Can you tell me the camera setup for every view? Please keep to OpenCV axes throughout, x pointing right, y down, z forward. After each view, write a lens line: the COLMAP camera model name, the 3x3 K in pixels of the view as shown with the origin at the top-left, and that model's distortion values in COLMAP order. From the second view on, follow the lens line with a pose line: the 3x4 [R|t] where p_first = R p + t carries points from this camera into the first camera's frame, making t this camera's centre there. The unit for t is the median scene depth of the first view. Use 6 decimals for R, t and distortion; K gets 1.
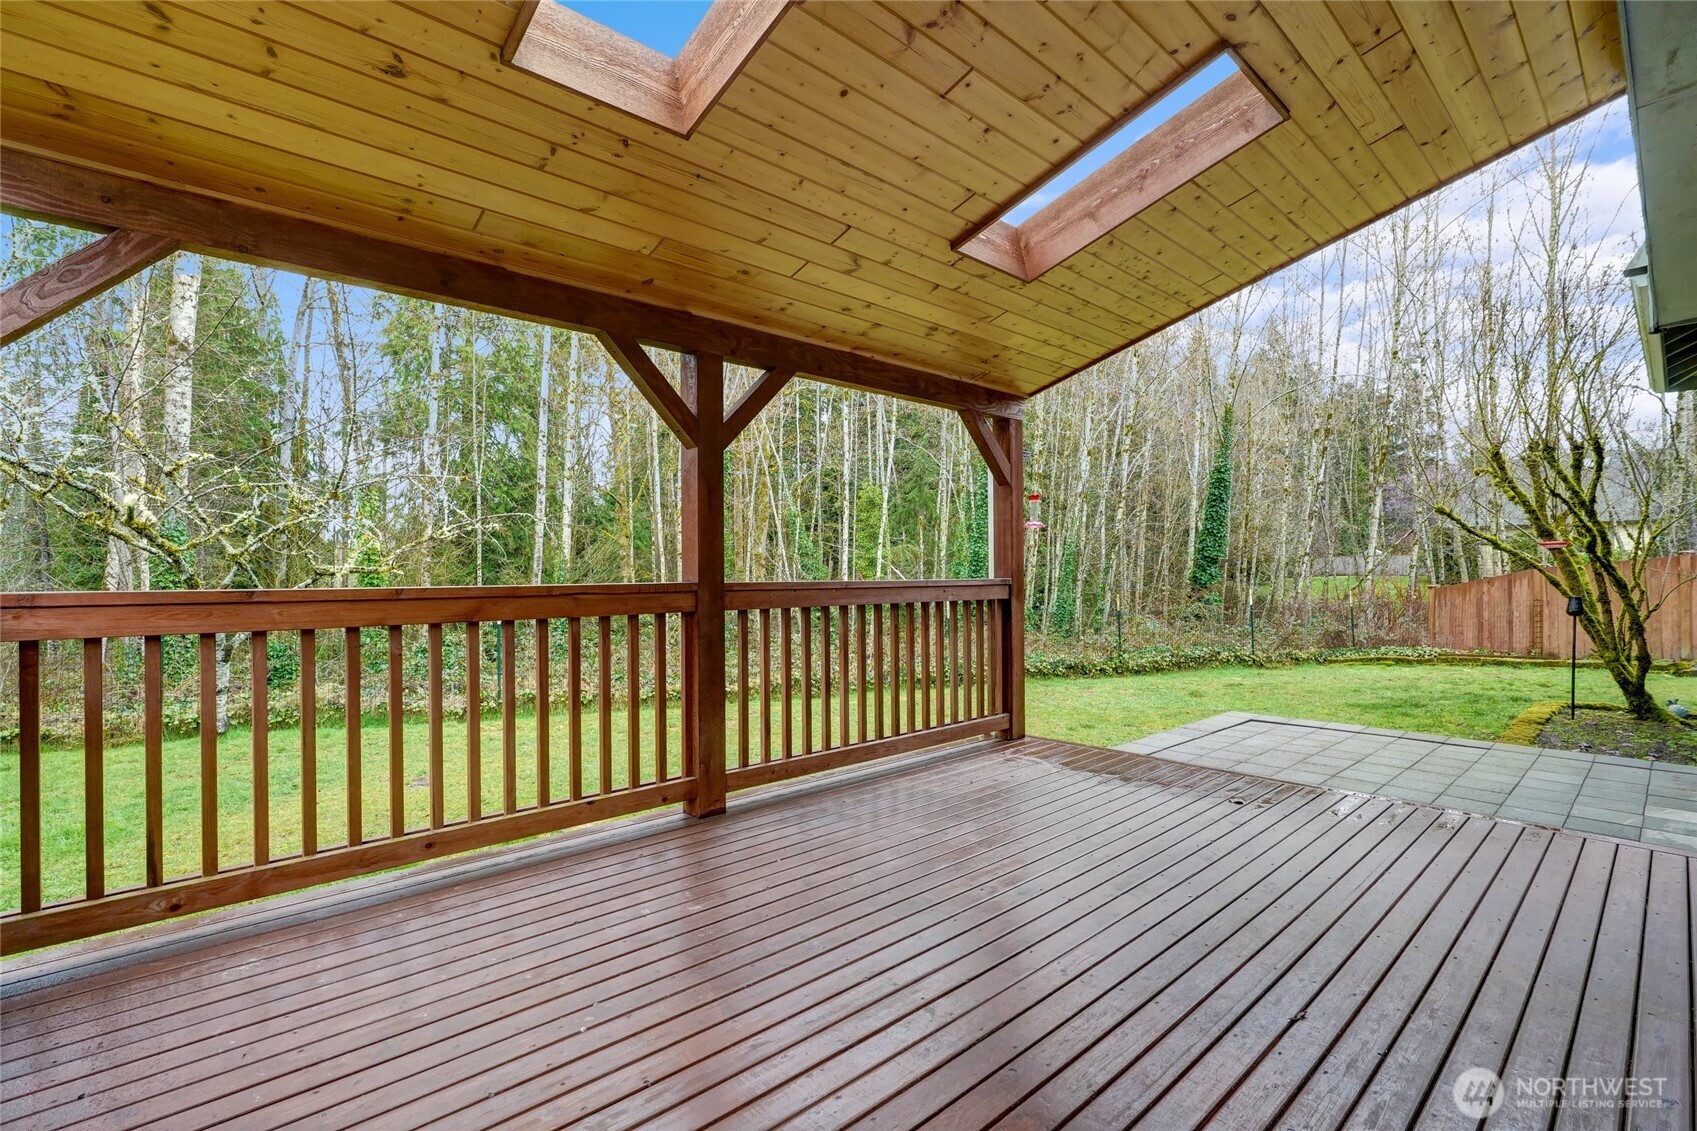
lens RADIAL K [[776.1, 0, 848.9], [0, 776.1, 565.9], [0, 0, 1]] dist [-0.016200, 0.000826]
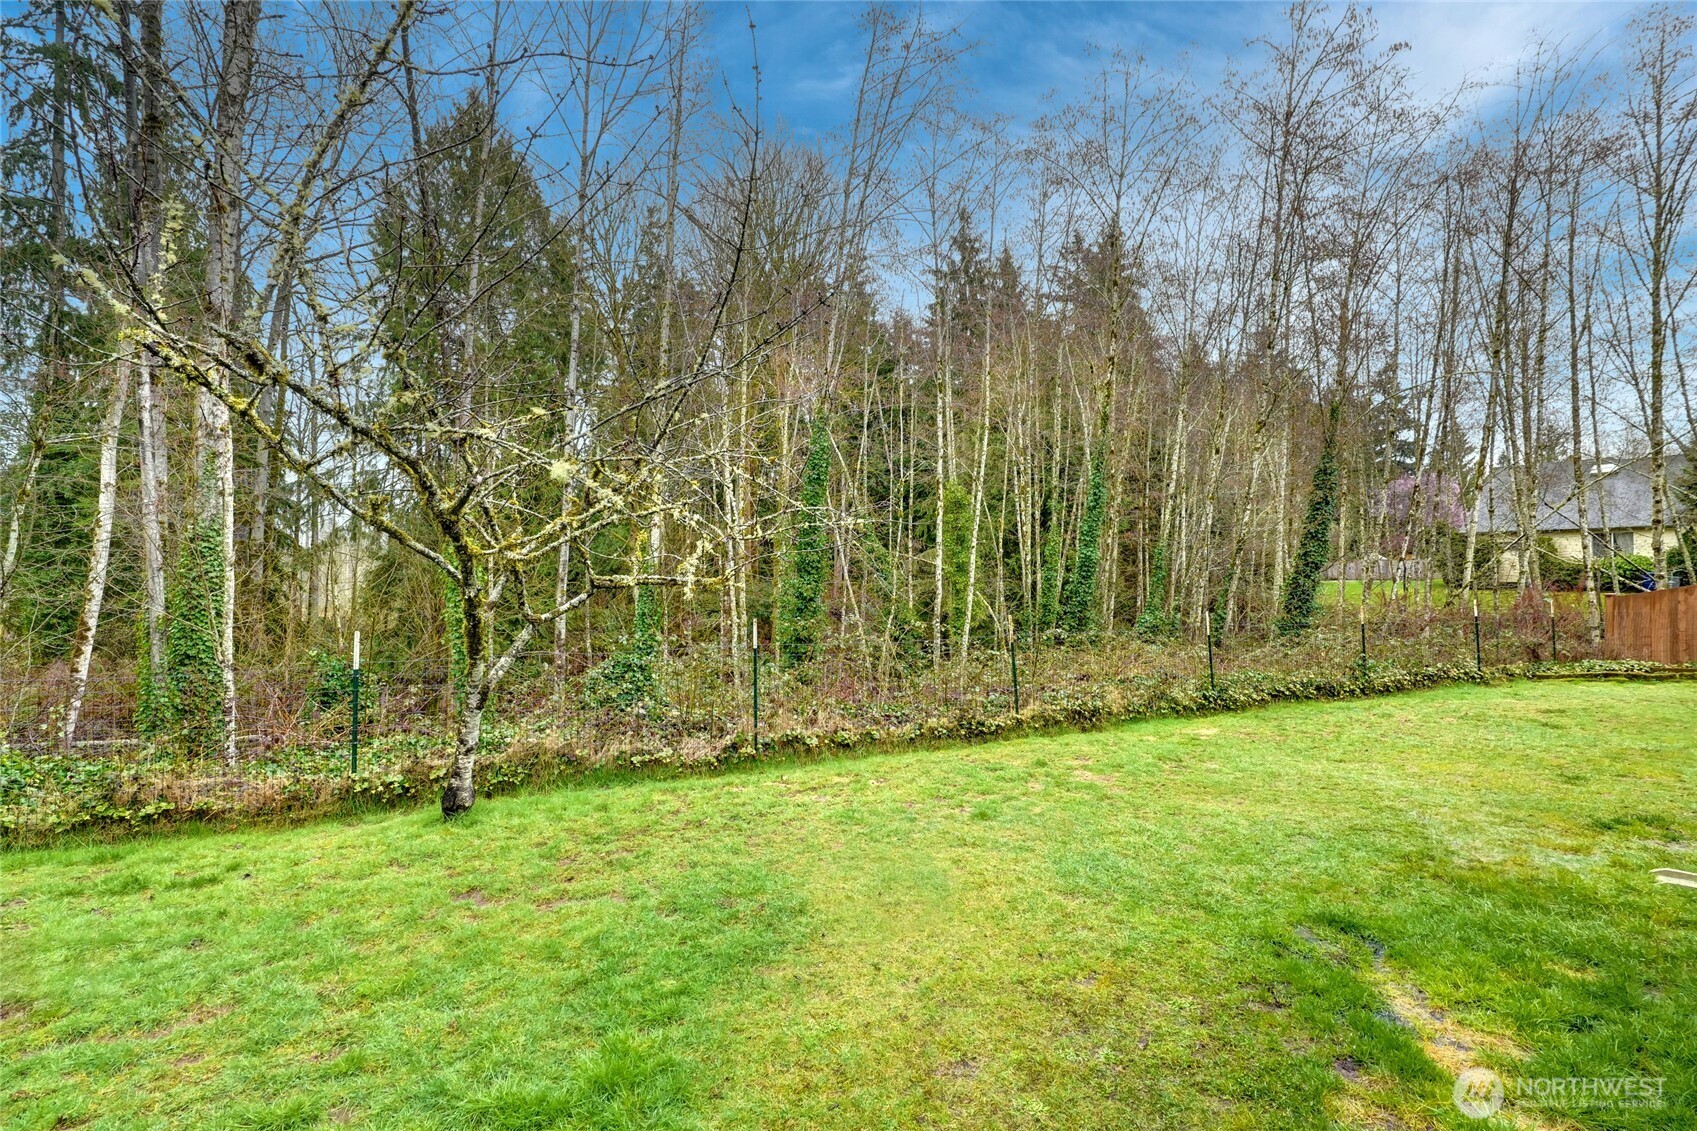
lens RADIAL K [[776.1, 0, 846.1], [0, 776.1, 570.6], [0, 0, 1]] dist [-0.016200, 0.000826]
pose [[0.998773, 0.001336, 0.049498, -0.252380], [-0.001390, 0.999998, 0.001054, -0.002952], [-0.049496, -0.001121, 0.998774, 0.129758]]
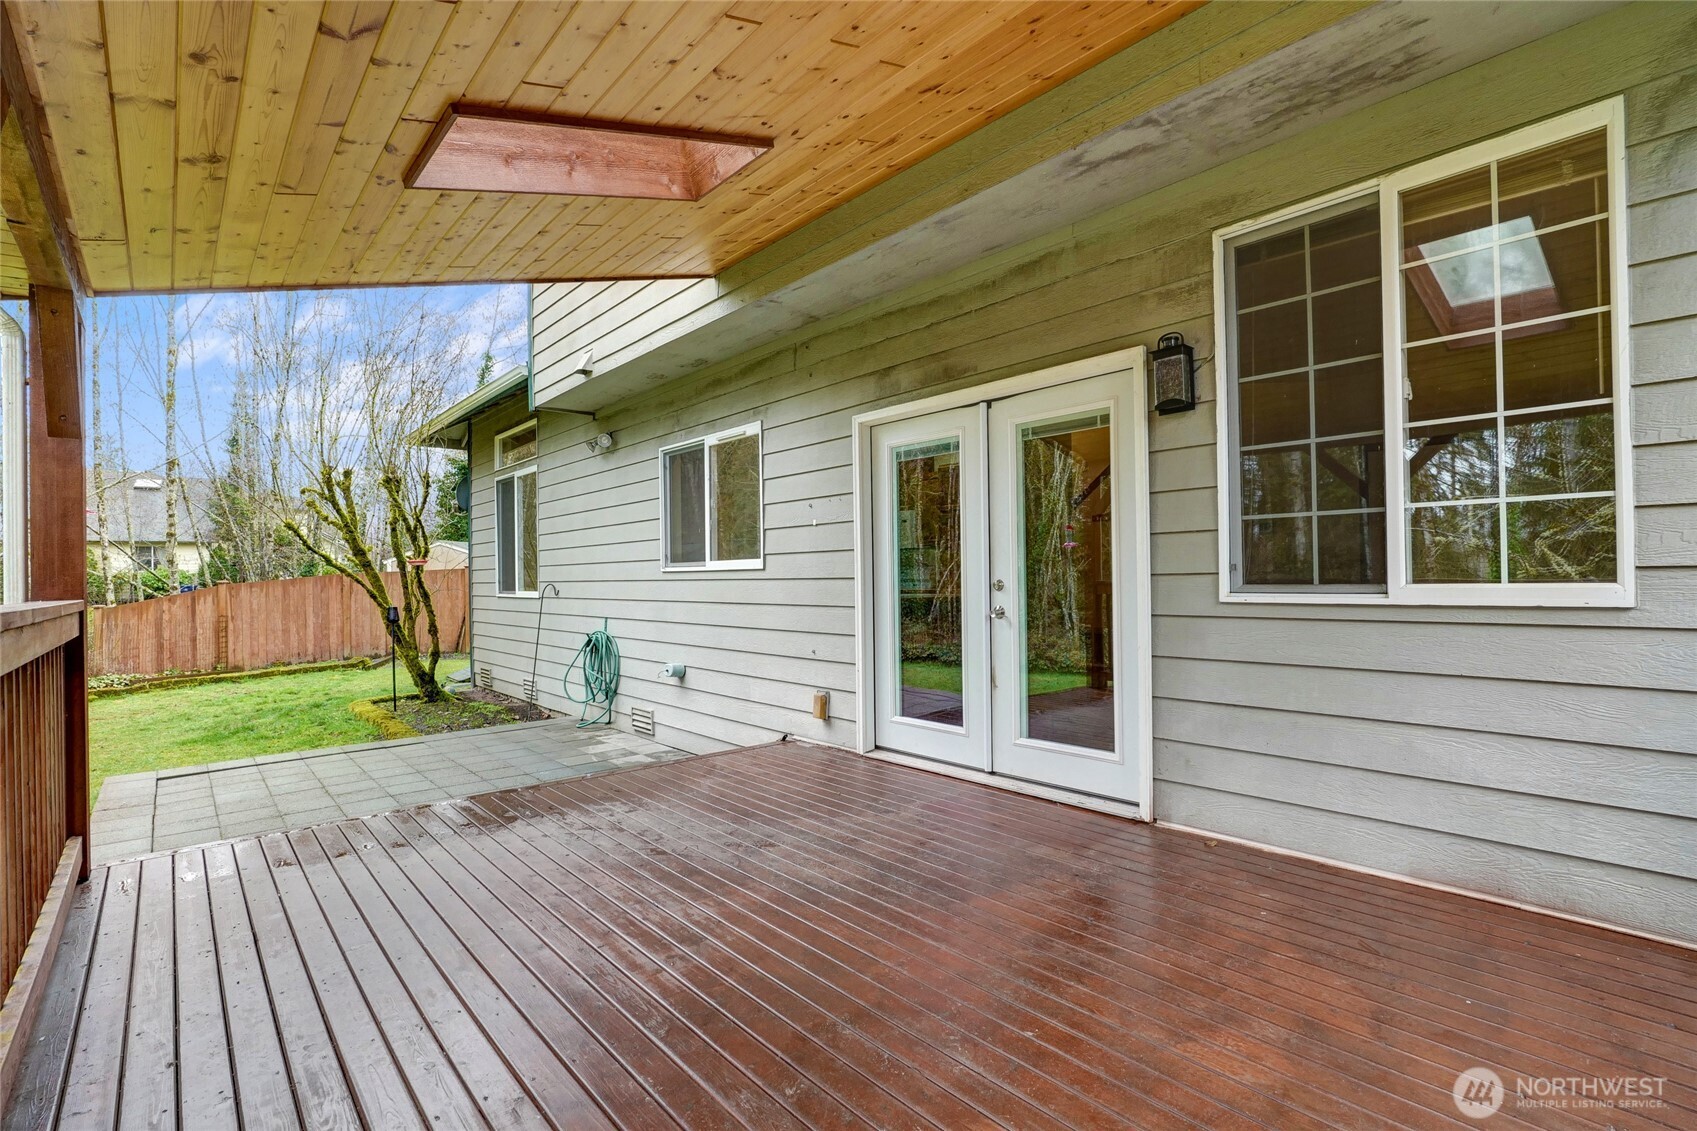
lens RADIAL K [[776.1, 0, 848.3], [0, 776.1, 577.6], [0, 0, 1]] dist [-0.016200, 0.000826]
pose [[0.020577, 0.003824, 0.999781, -0.116936], [0.006308, 0.999972, -0.003955, 0.002303], [-0.999768, 0.006388, 0.020552, 0.137891]]
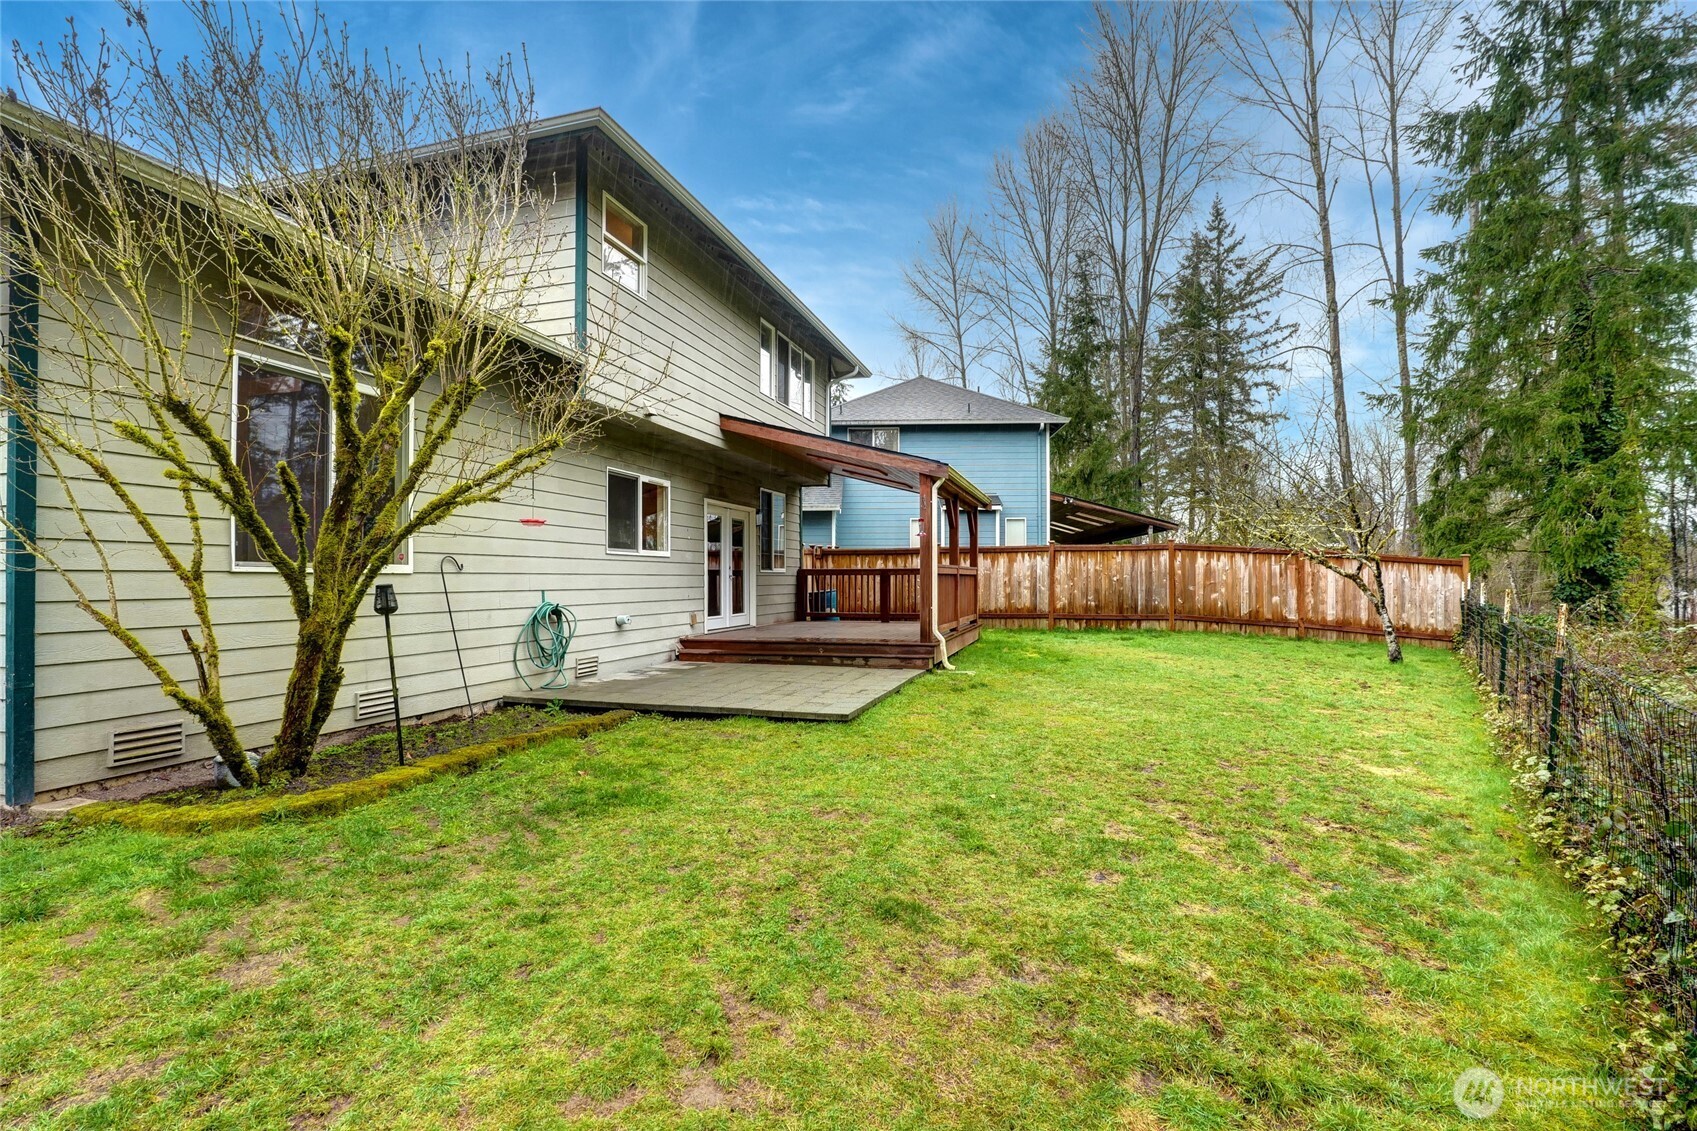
lens RADIAL K [[776.1, 0, 839.0], [0, 776.1, 570.9], [0, 0, 1]] dist [-0.016200, 0.000826]
pose [[-0.866817, 0.001192, -0.498625, 0.478118], [0.008711, 0.999881, -0.012753, 0.019922], [0.498550, -0.015398, -0.866724, 0.893103]]
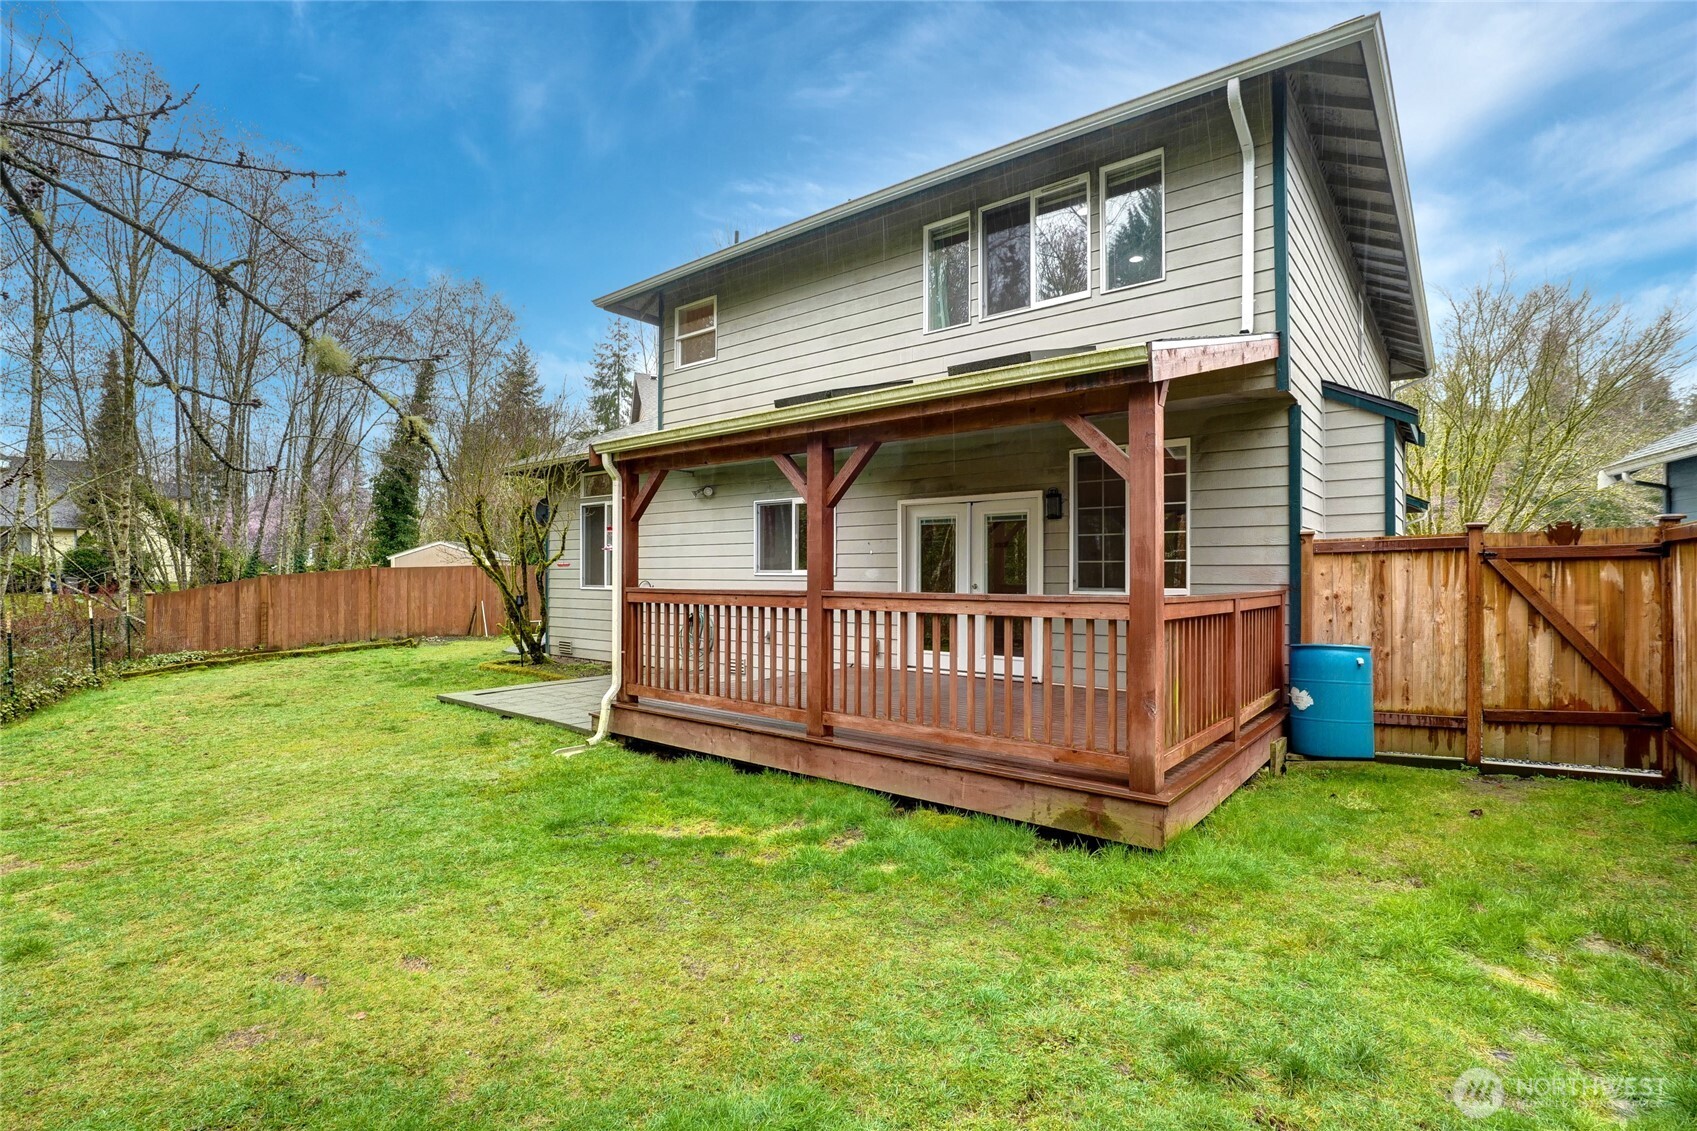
lens RADIAL K [[776.1, 0, 846.0], [0, 776.1, 571.9], [0, 0, 1]] dist [-0.016200, 0.000826]
pose [[-0.146150, 0.007858, 0.989231, -0.423717], [-0.008563, 0.999921, -0.009208, -0.000515], [-0.989225, -0.009817, -0.146071, 0.277900]]
